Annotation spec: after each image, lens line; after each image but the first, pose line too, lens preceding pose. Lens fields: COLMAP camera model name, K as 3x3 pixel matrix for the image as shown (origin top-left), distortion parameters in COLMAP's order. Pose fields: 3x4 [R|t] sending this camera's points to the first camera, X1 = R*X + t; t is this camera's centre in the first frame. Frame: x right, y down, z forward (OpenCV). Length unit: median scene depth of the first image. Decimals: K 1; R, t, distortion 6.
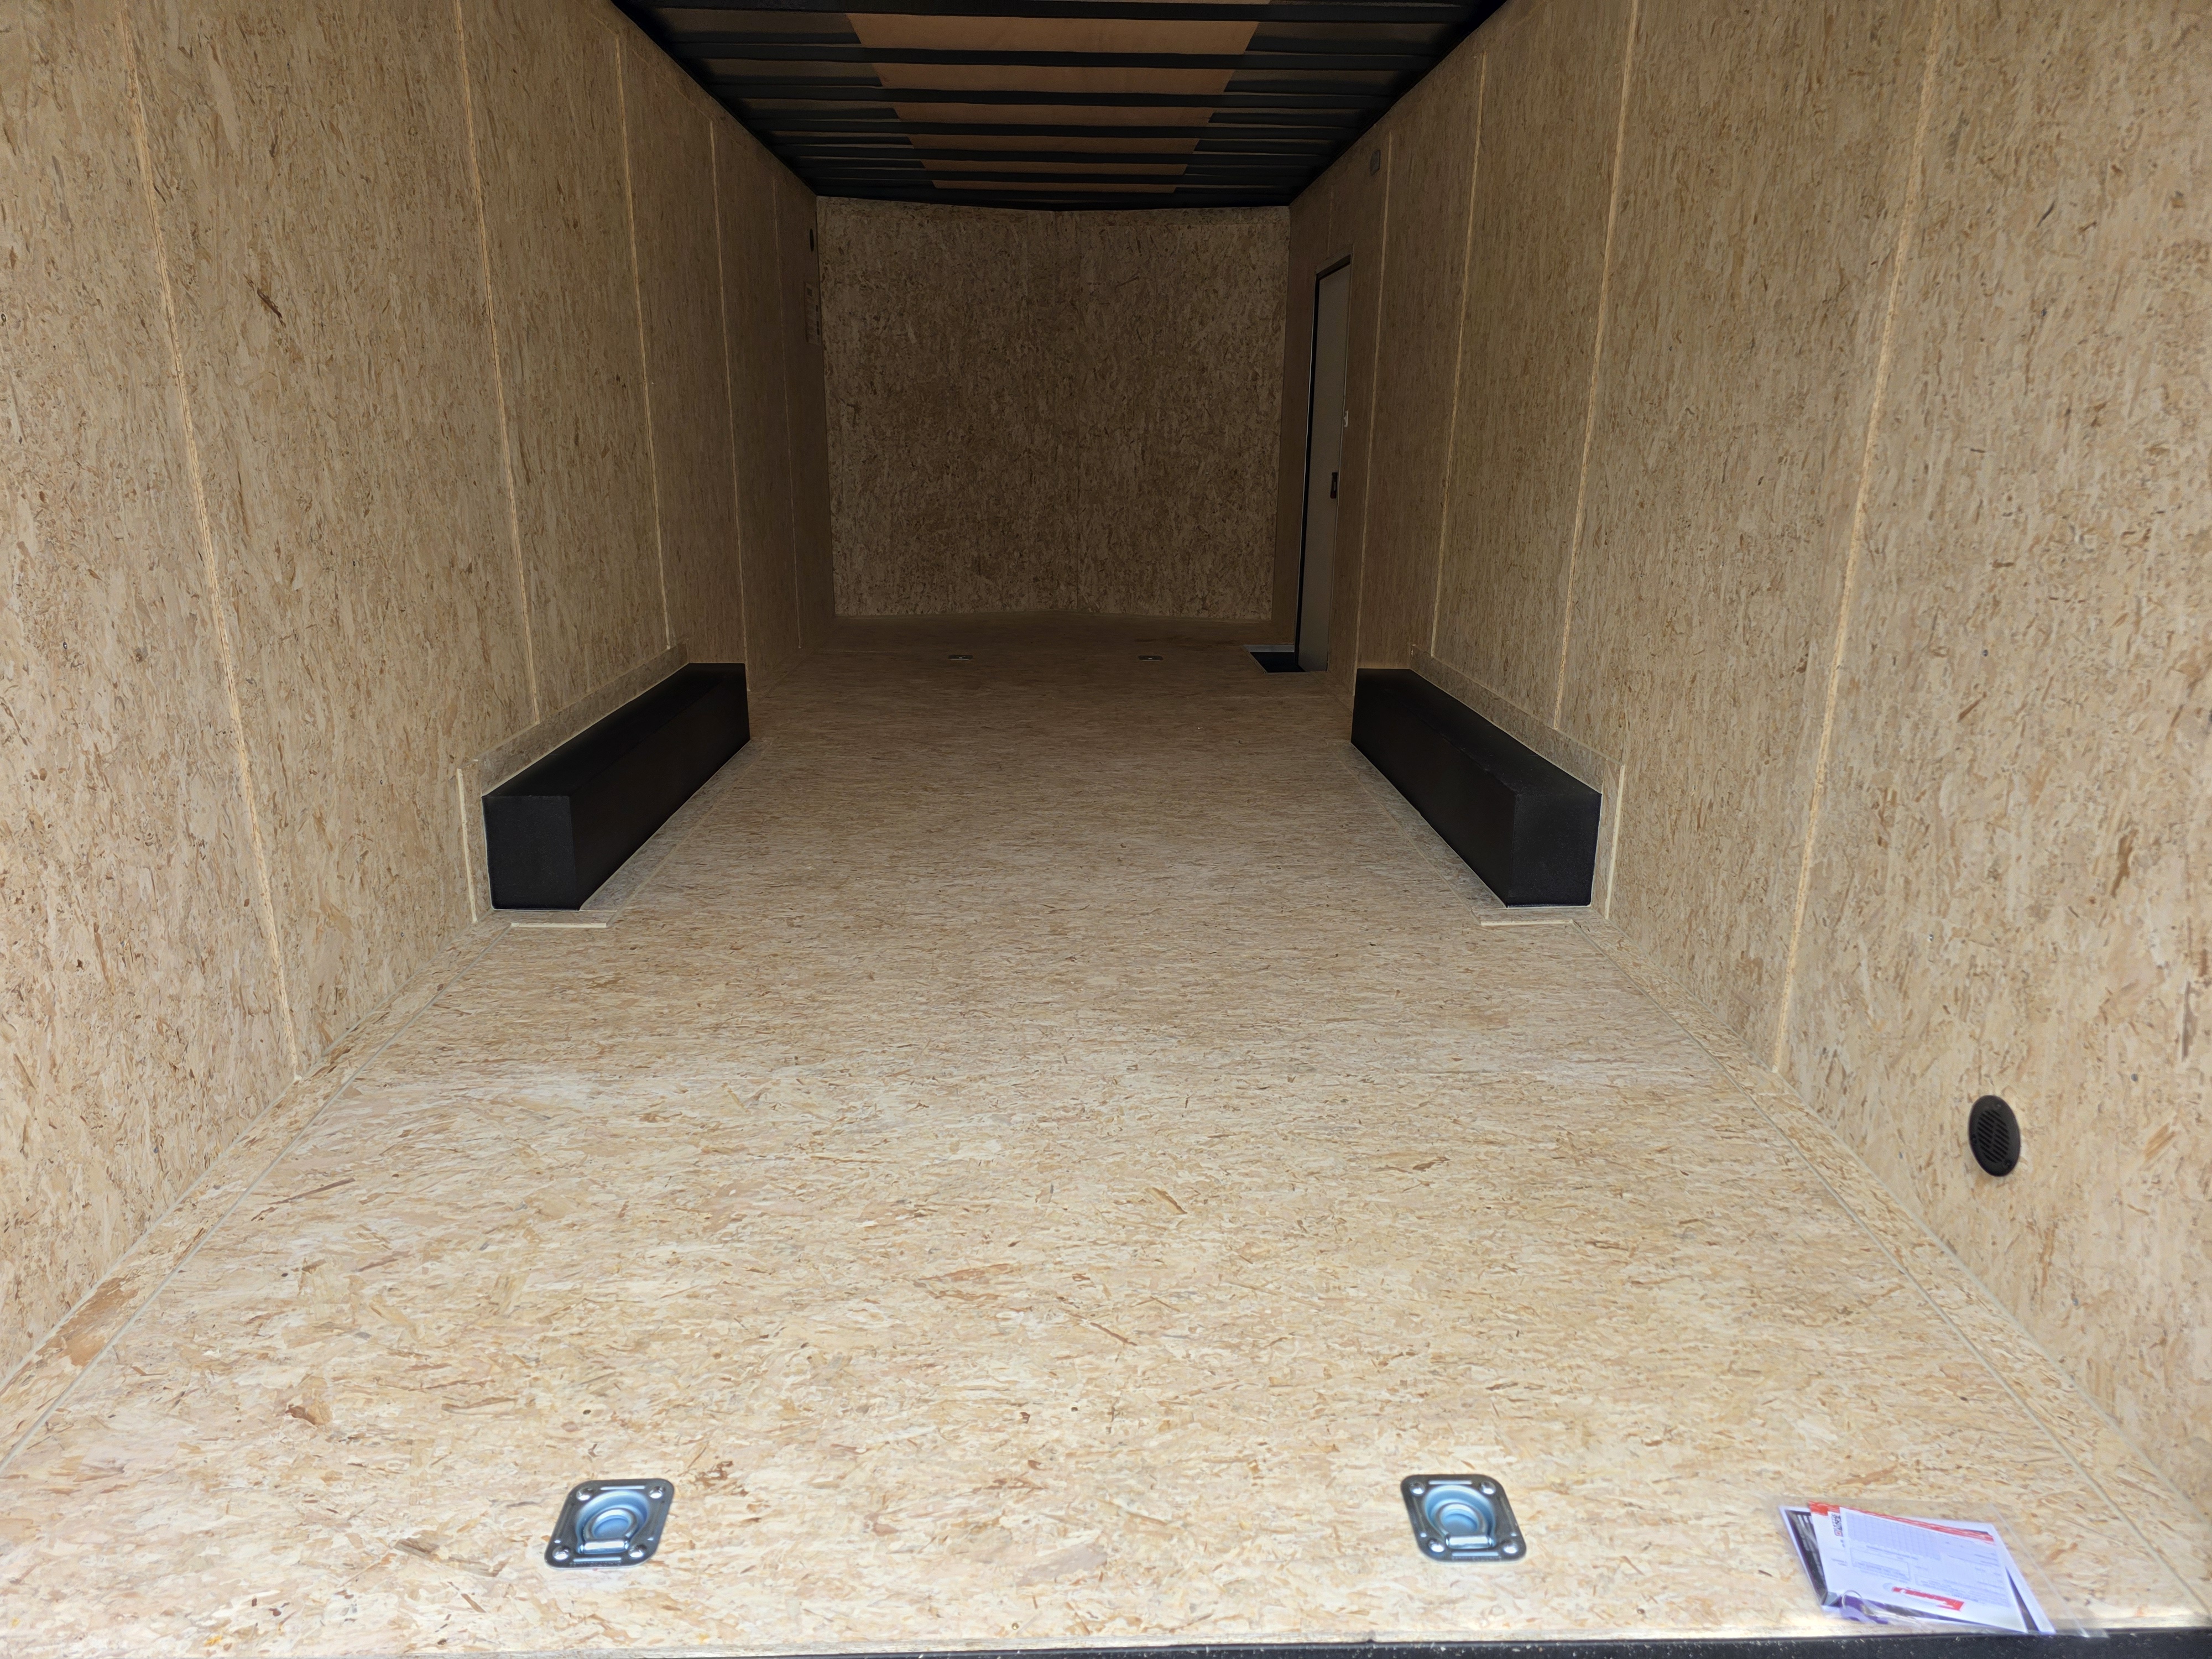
lens RADIAL K [[1494.2, 0, 1123.4], [0, 1494.2, 887.1], [0, 0, 1]] dist [-0.002369, 0.000357]
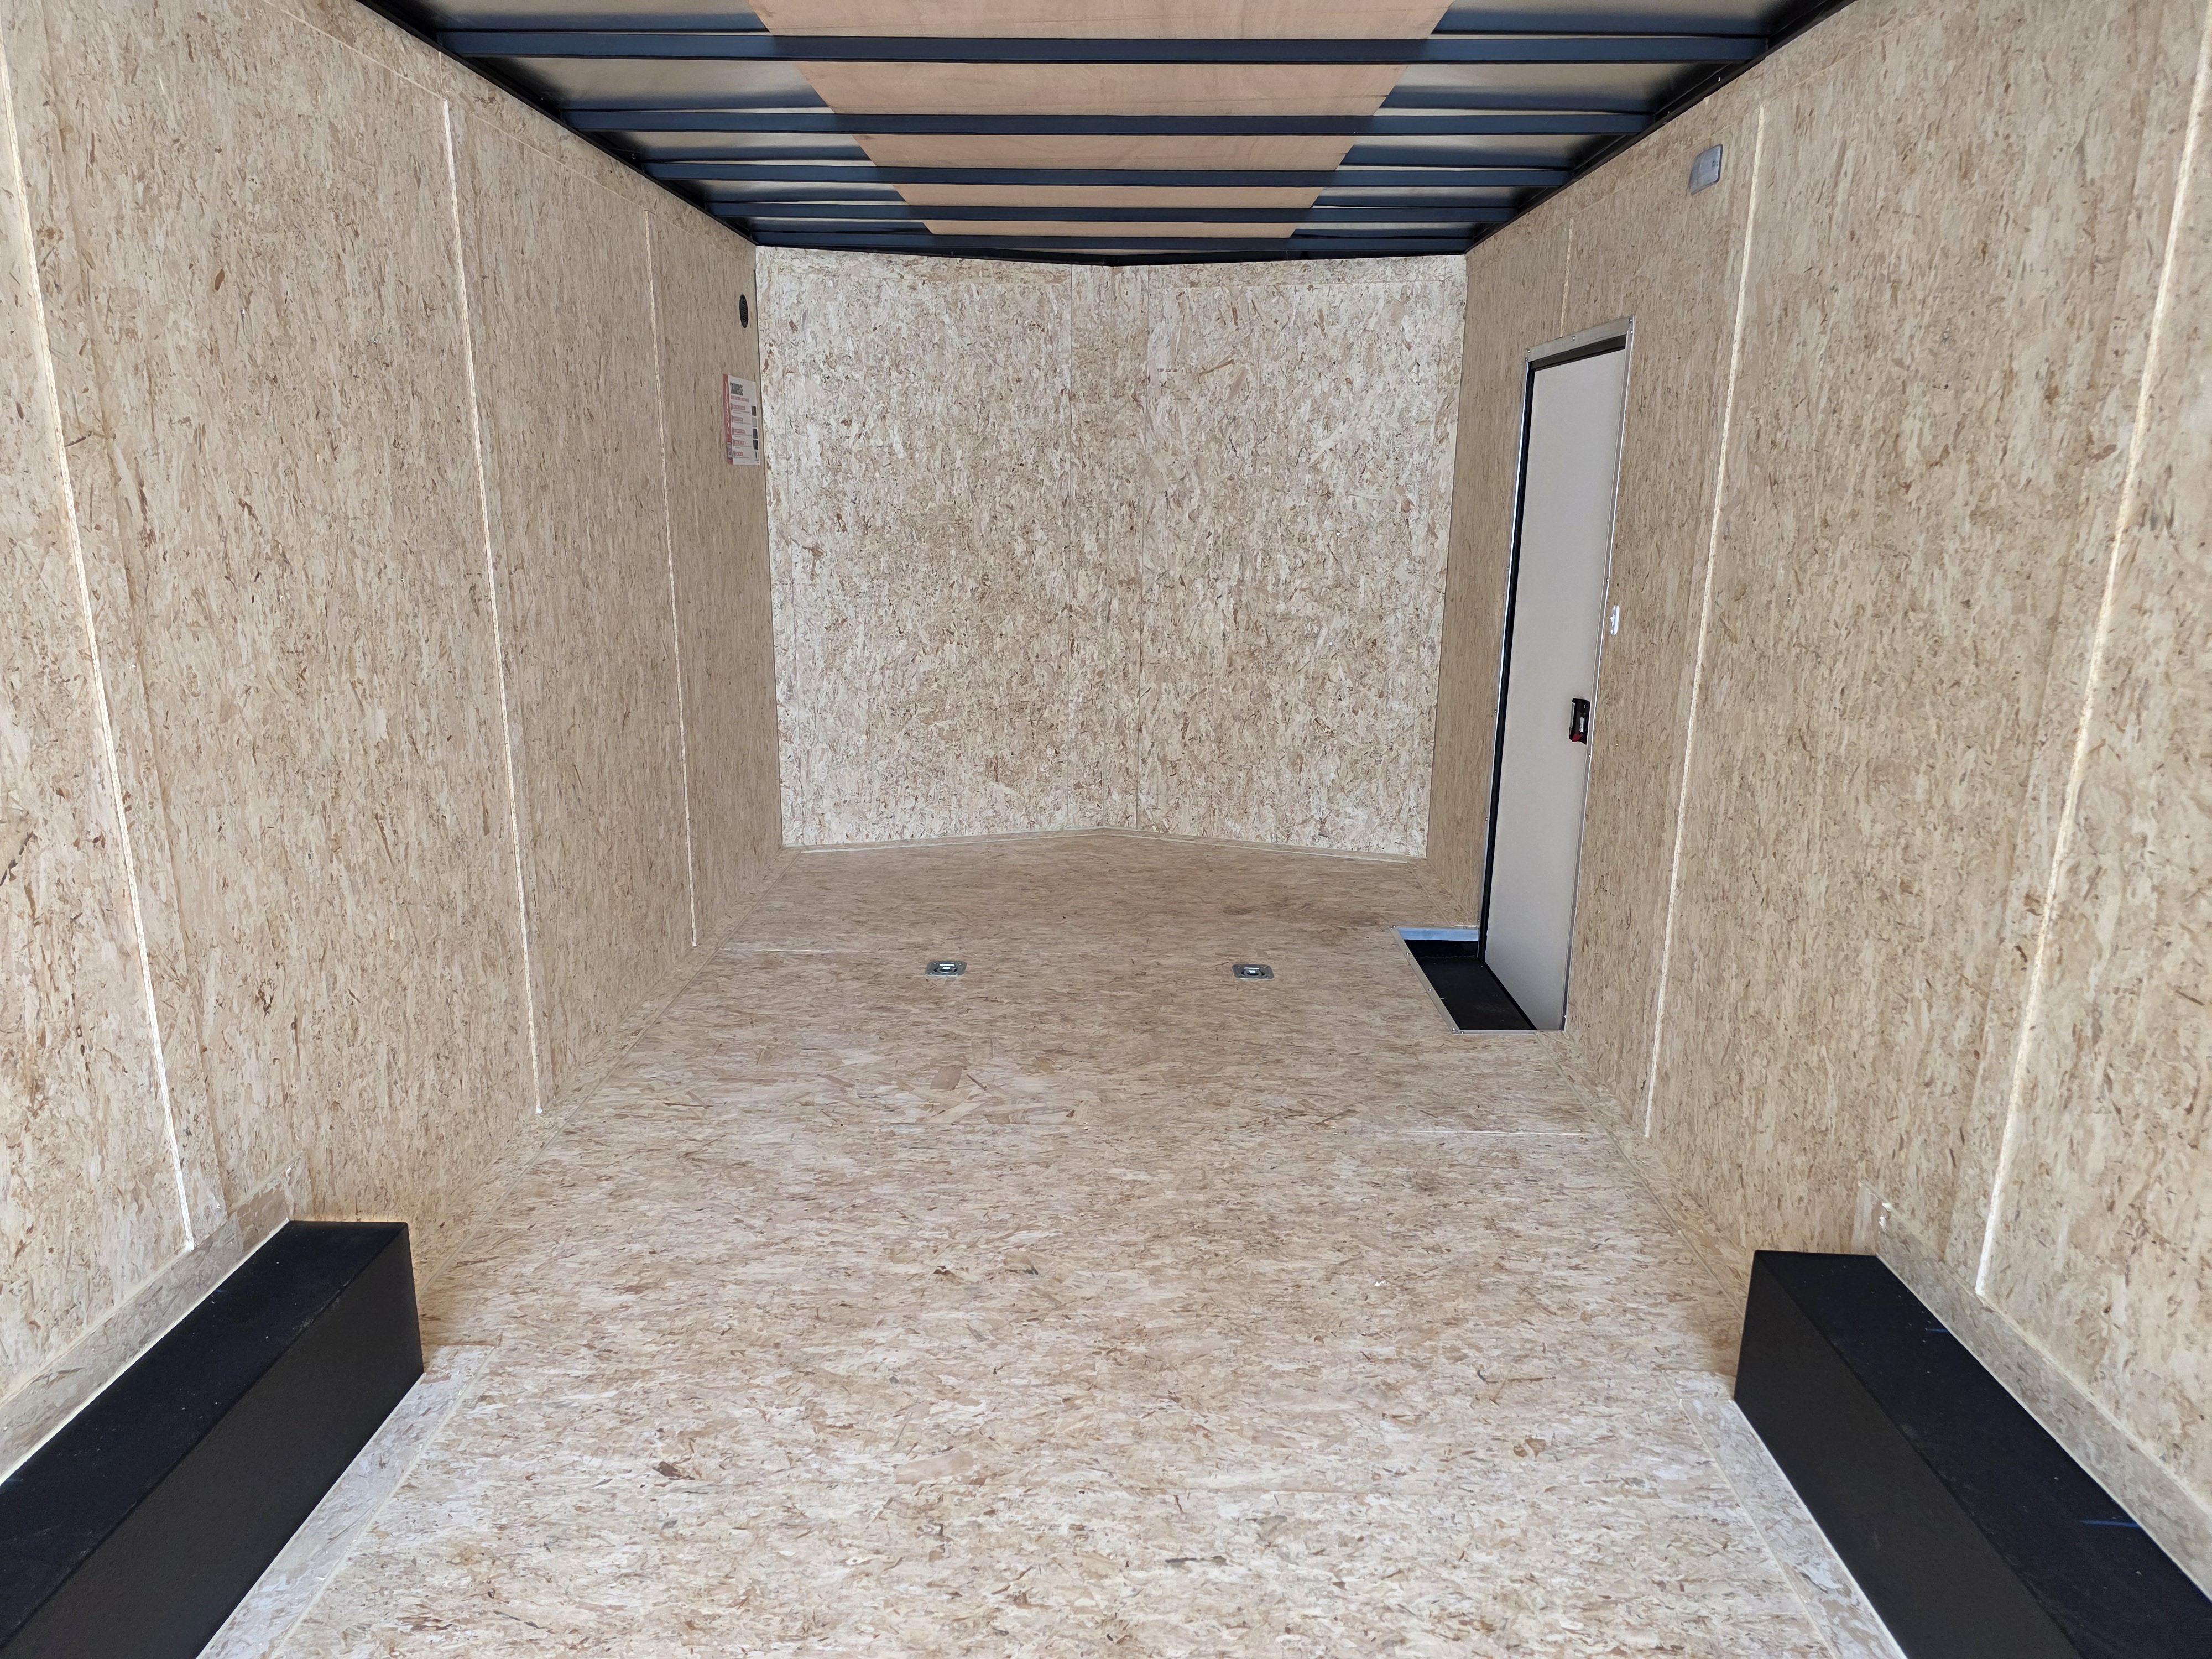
lens RADIAL K [[1511.7, 0, 1106.0], [0, 1511.7, 829.5], [0, 0, 1]] dist [0.077438, -0.080860]
pose [[0.998638, 0.010051, -0.051207, -0.009804], [-0.013624, 0.997460, -0.069908, -0.145560], [0.050374, 0.070510, 0.996238, 0.320532]]
